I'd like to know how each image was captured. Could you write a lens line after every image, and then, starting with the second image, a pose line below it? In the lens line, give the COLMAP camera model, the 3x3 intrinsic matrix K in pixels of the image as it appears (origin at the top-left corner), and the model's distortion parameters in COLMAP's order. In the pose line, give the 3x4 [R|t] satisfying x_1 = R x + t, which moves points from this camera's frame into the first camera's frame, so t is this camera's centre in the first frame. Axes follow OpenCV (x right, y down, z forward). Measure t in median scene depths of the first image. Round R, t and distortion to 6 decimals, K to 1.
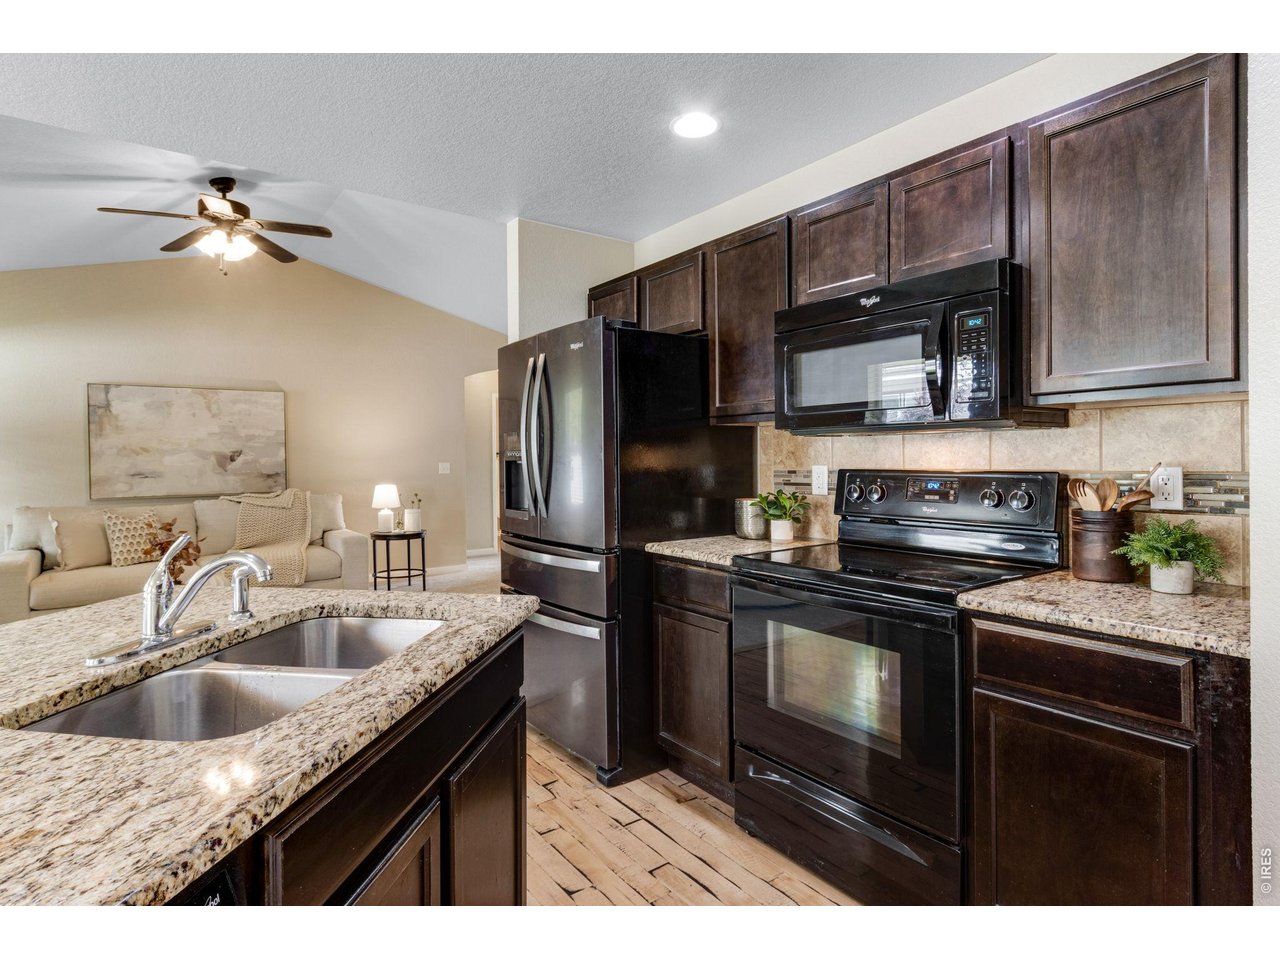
lens RADIAL K [[658.4, 0, 636.2], [0, 658.4, 454.4], [0, 0, 1]] dist [0.001369, 0.000300]
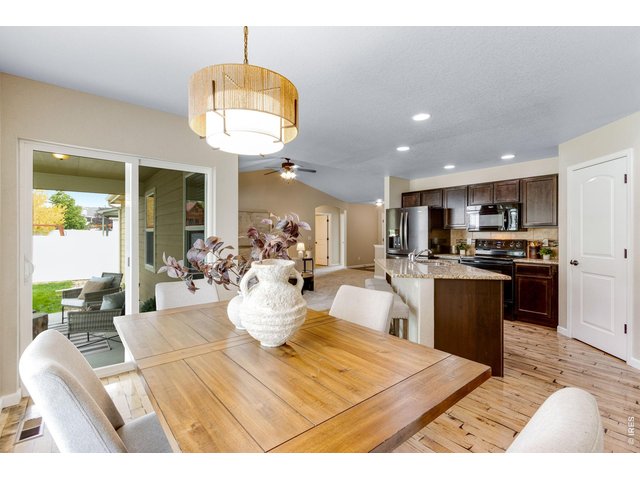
lens RADIAL K [[302.6, 0, 311.3], [0, 302.6, 231.6], [0, 0, 1]] dist [0.011122, -0.006709]
pose [[0.998113, 0.012120, 0.060201, -1.417789], [-0.011778, 0.999912, -0.006027, -0.004810], [-0.060268, 0.005307, 0.998168, -1.550951]]
